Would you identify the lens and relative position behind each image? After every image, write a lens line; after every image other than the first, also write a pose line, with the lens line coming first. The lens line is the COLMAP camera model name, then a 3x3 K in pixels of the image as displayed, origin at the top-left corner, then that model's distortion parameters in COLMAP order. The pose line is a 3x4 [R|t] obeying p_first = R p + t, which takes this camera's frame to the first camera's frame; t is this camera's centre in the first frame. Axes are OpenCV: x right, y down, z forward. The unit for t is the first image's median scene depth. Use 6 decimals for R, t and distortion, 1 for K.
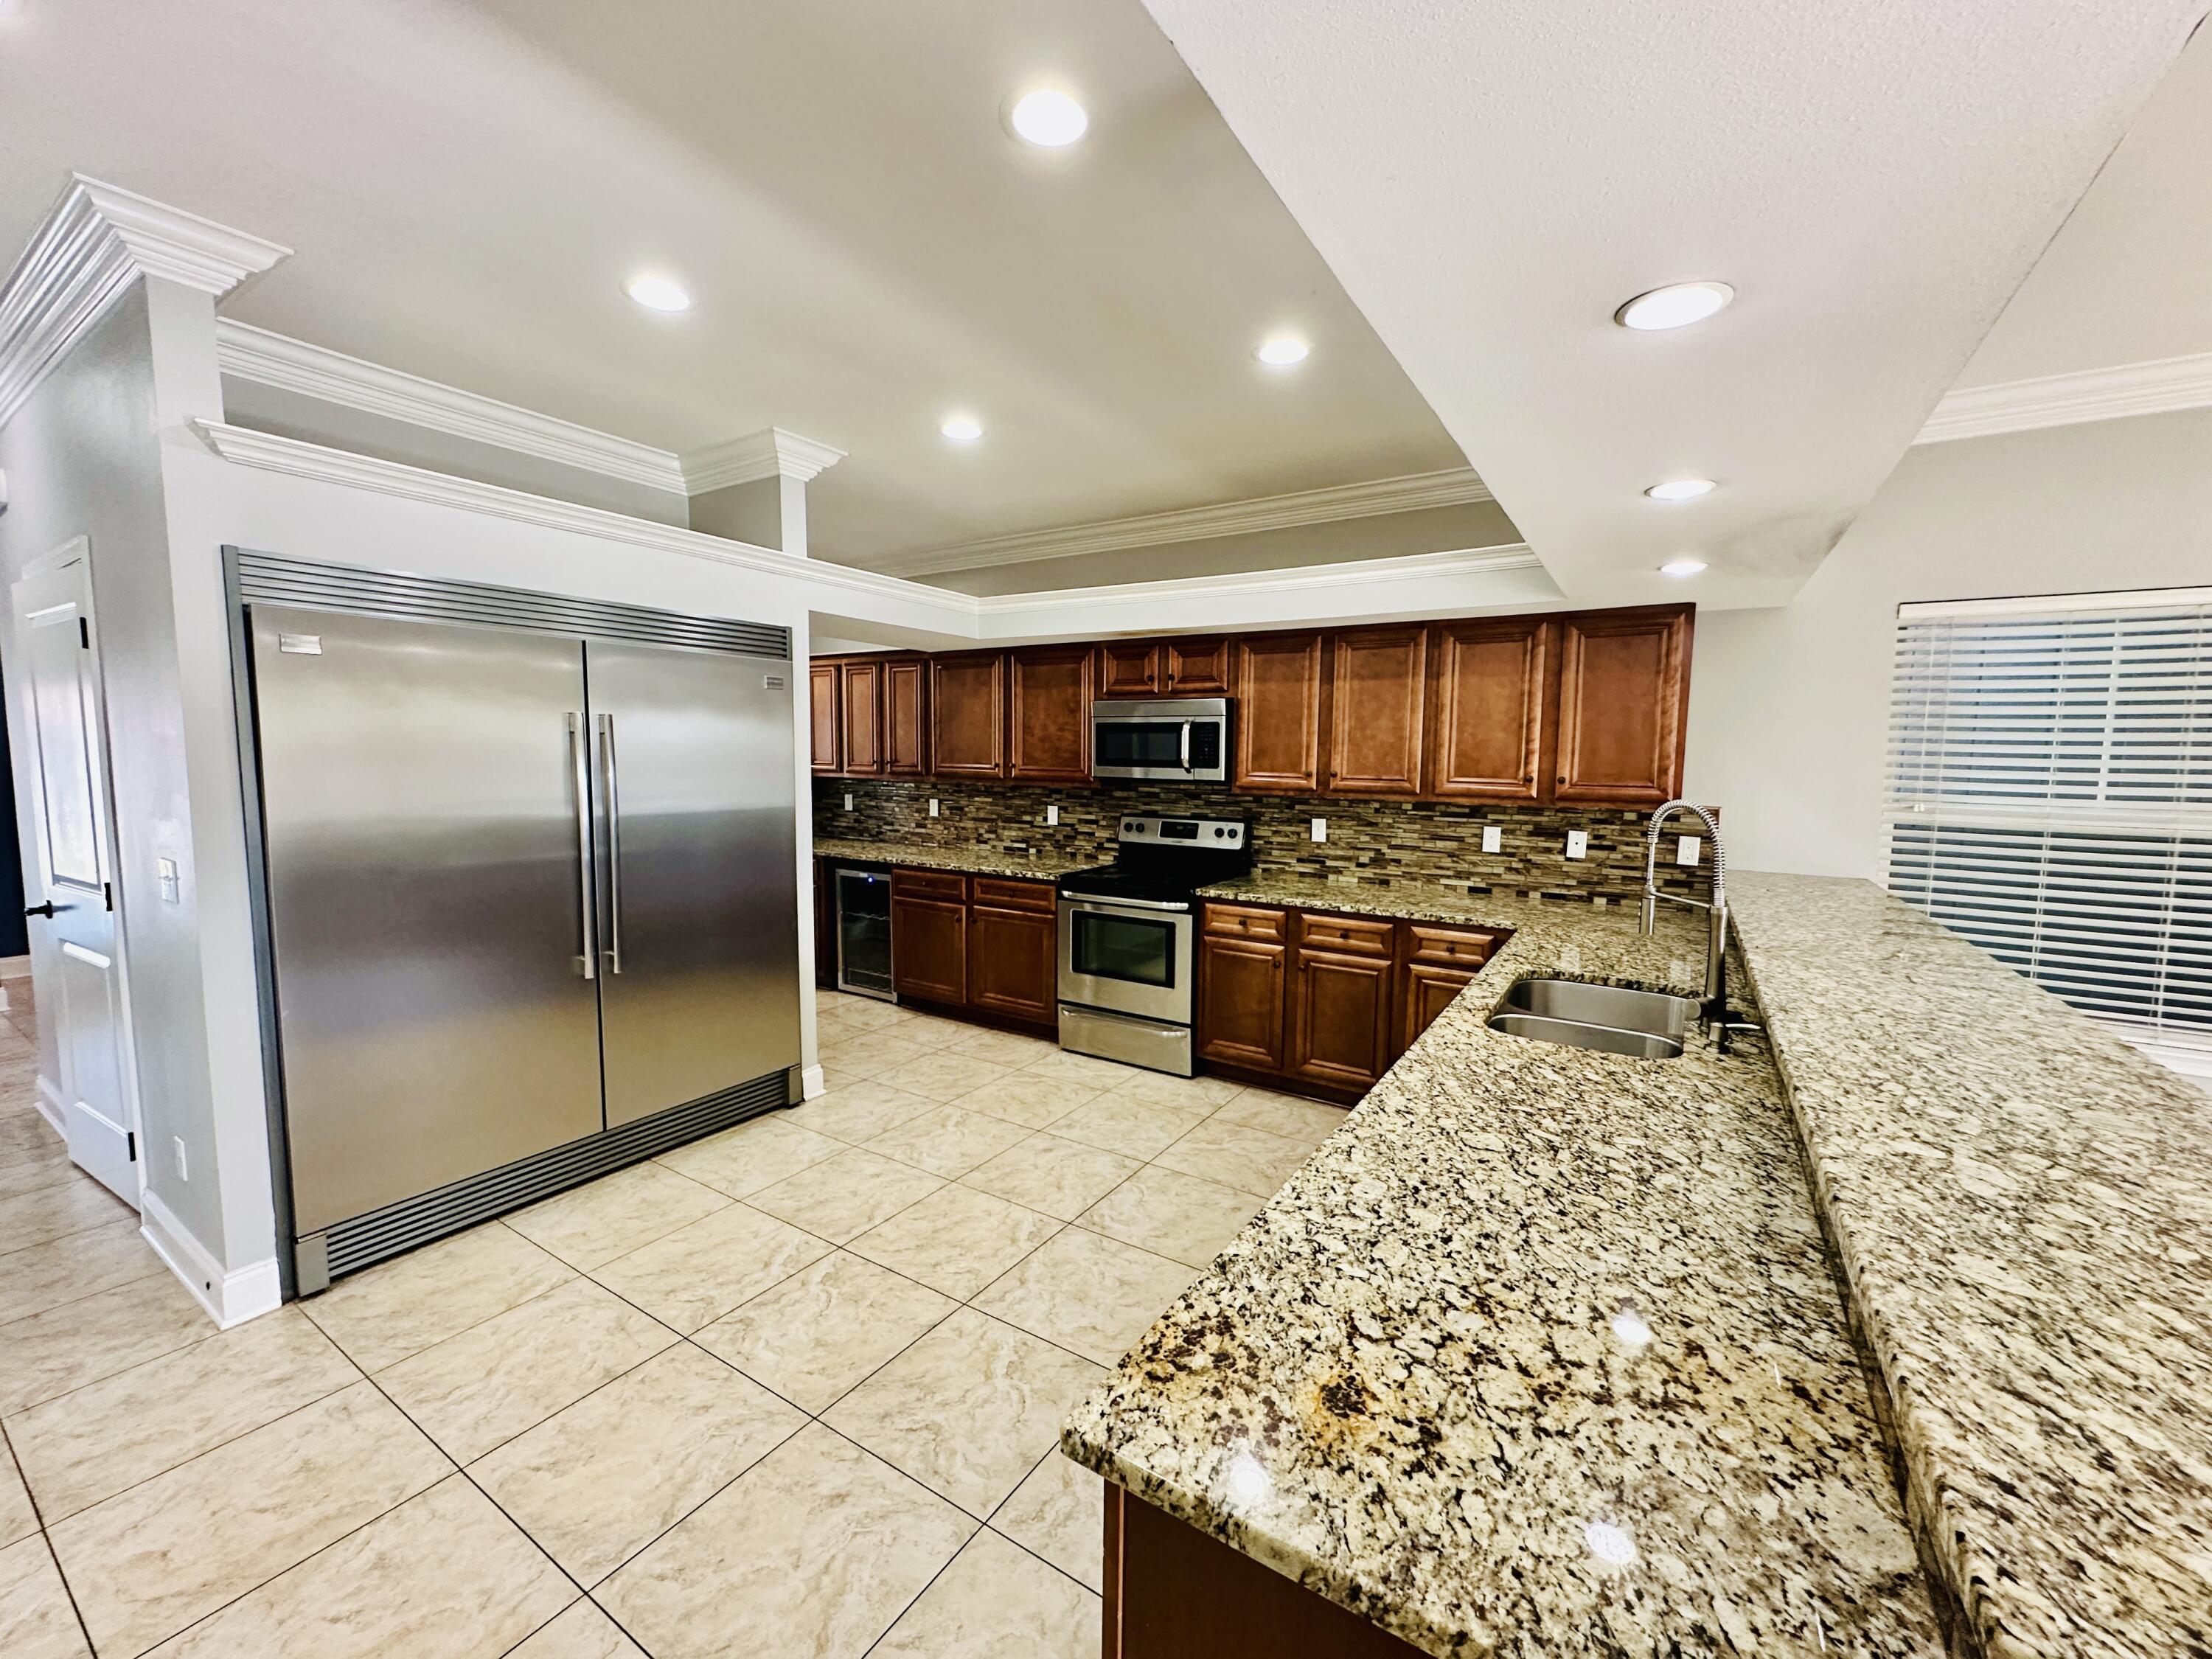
lens RADIAL K [[886.9, 0, 1108.5], [0, 886.9, 829.2], [0, 0, 1]] dist [-0.002619, 0.000744]
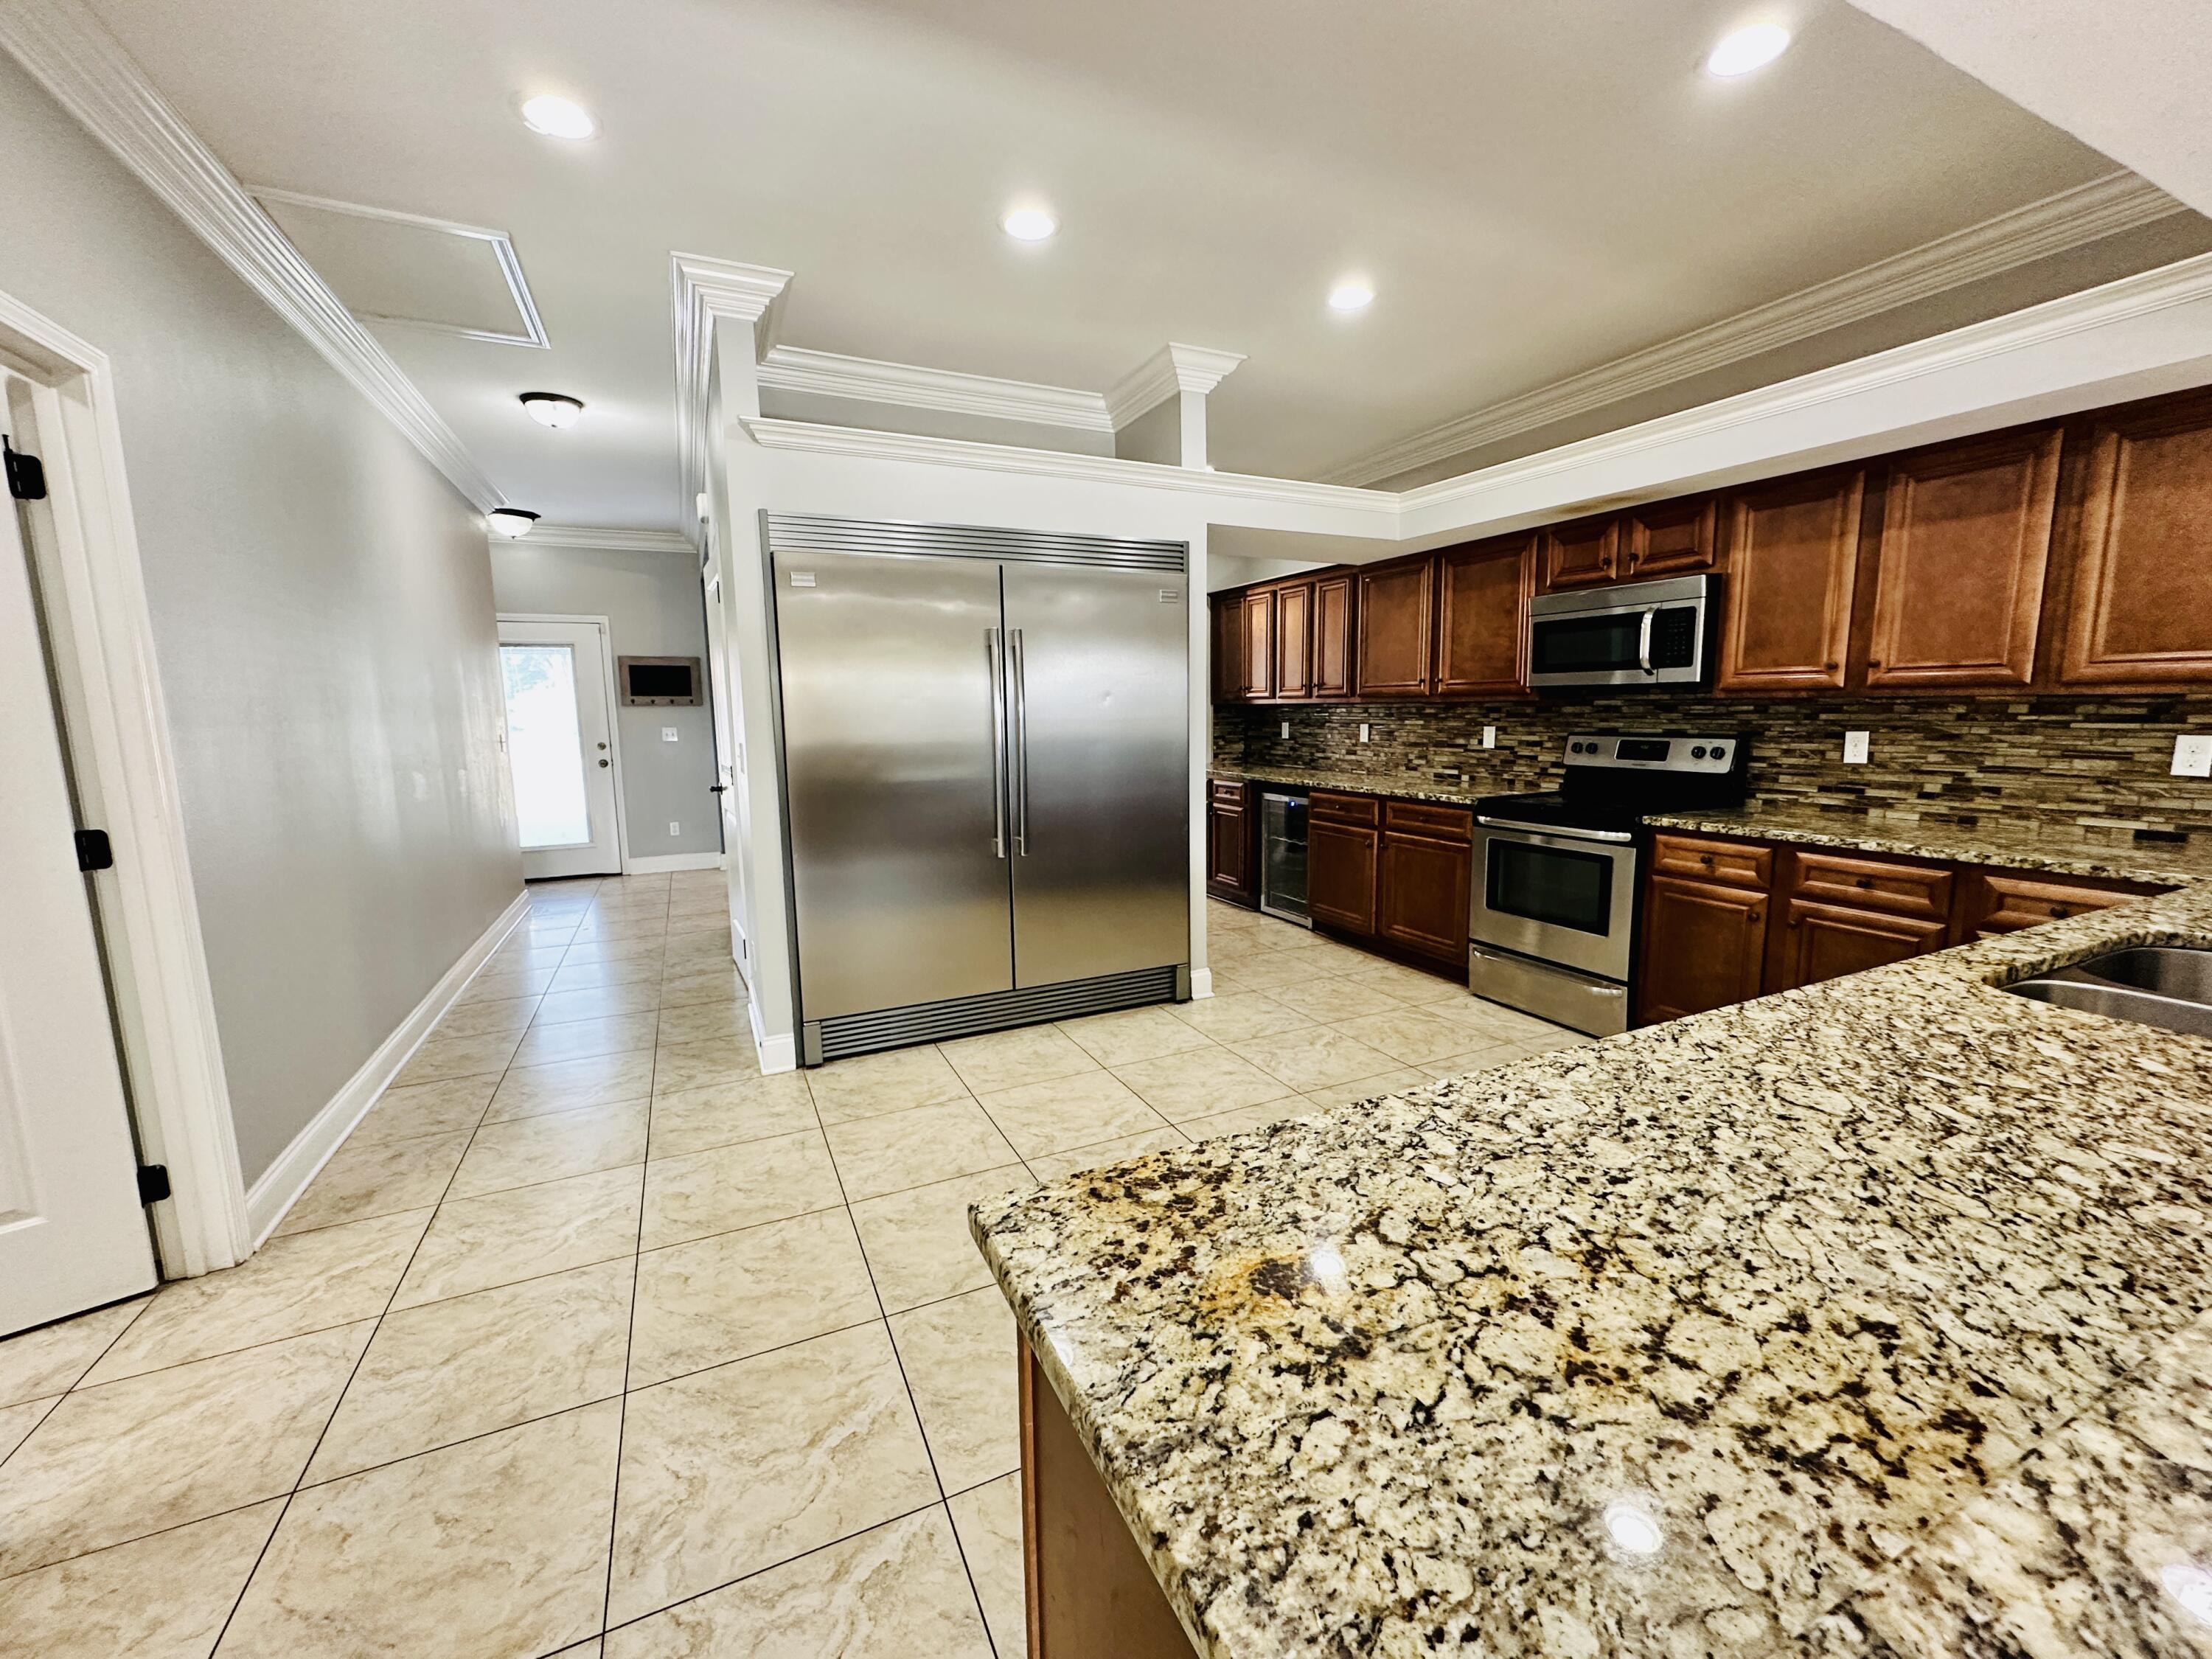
lens RADIAL K [[886.9, 0, 1108.5], [0, 886.9, 829.2], [0, 0, 1]] dist [-0.002619, 0.000744]
pose [[0.847679, 0.049923, -0.528156, 0.120596], [-0.023667, 0.998130, 0.056360, 0.048568], [0.529982, -0.035275, 0.847275, 0.063993]]
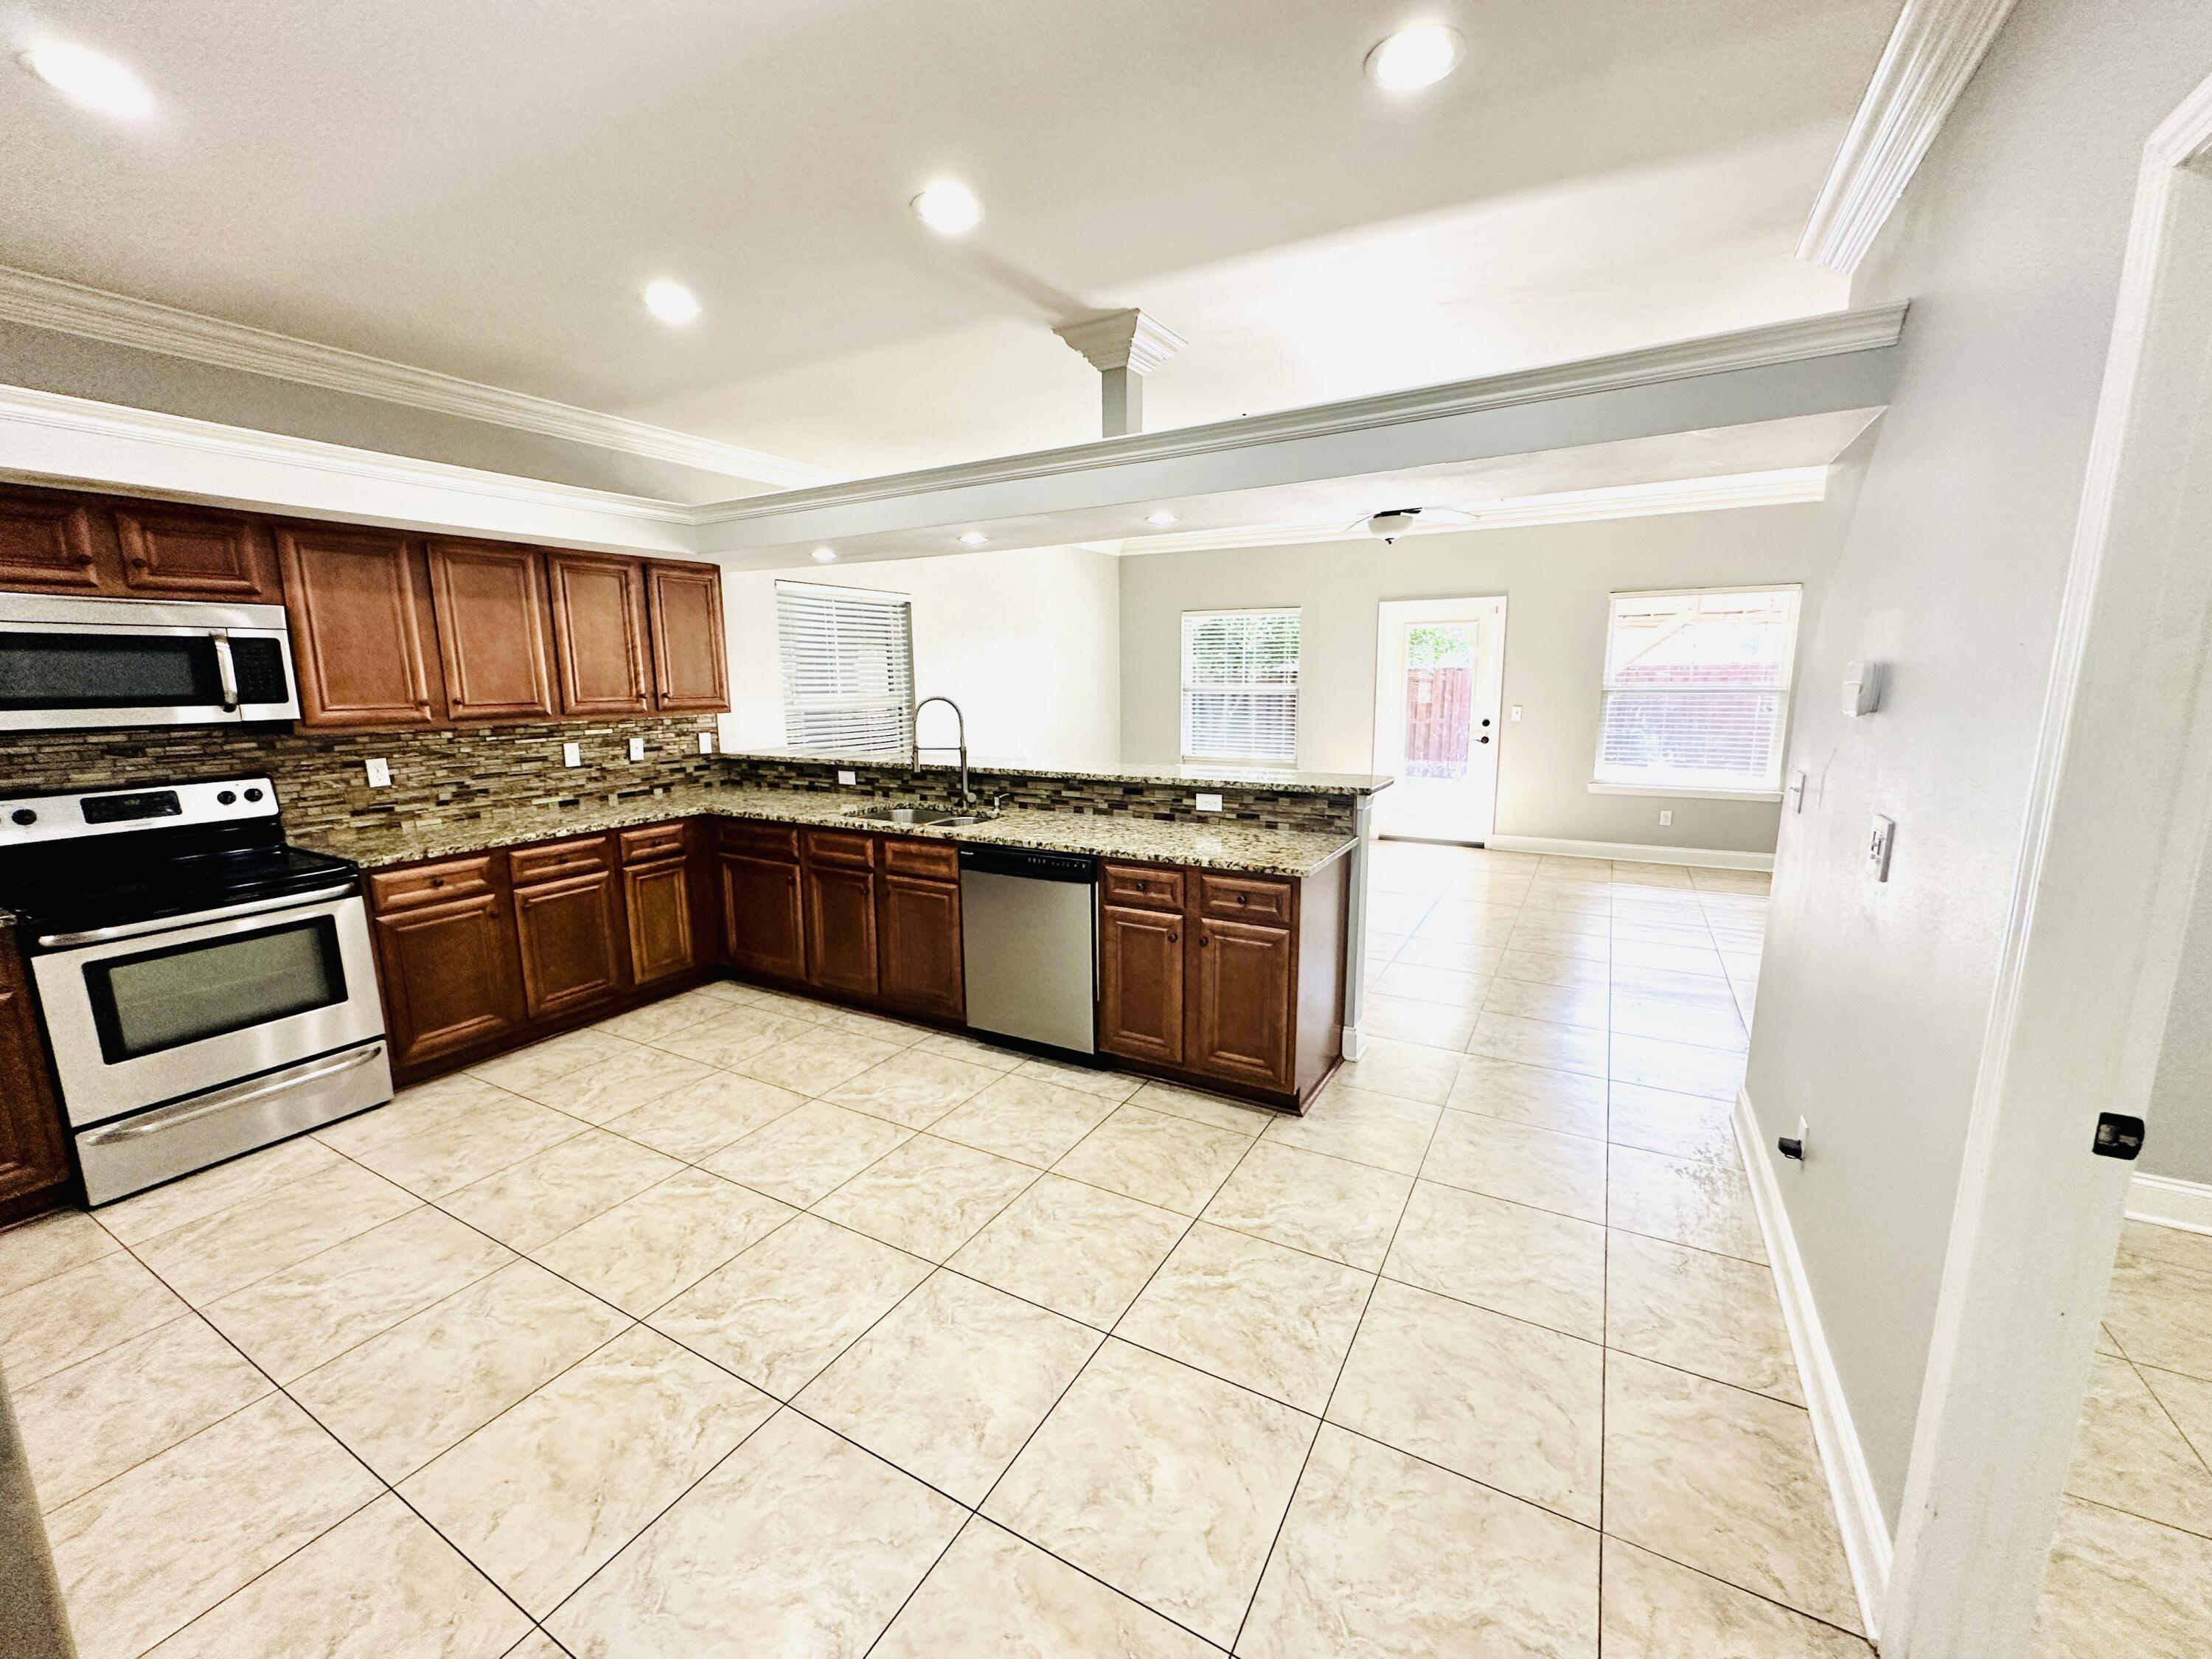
lens RADIAL K [[886.9, 0, 1108.5], [0, 886.9, 829.2], [0, 0, 1]] dist [-0.002619, 0.000744]
pose [[-0.058868, -0.186016, 0.980782, -0.731939], [0.097057, 0.976764, 0.191080, -0.045502], [-0.993536, 0.106440, -0.039446, 0.412967]]
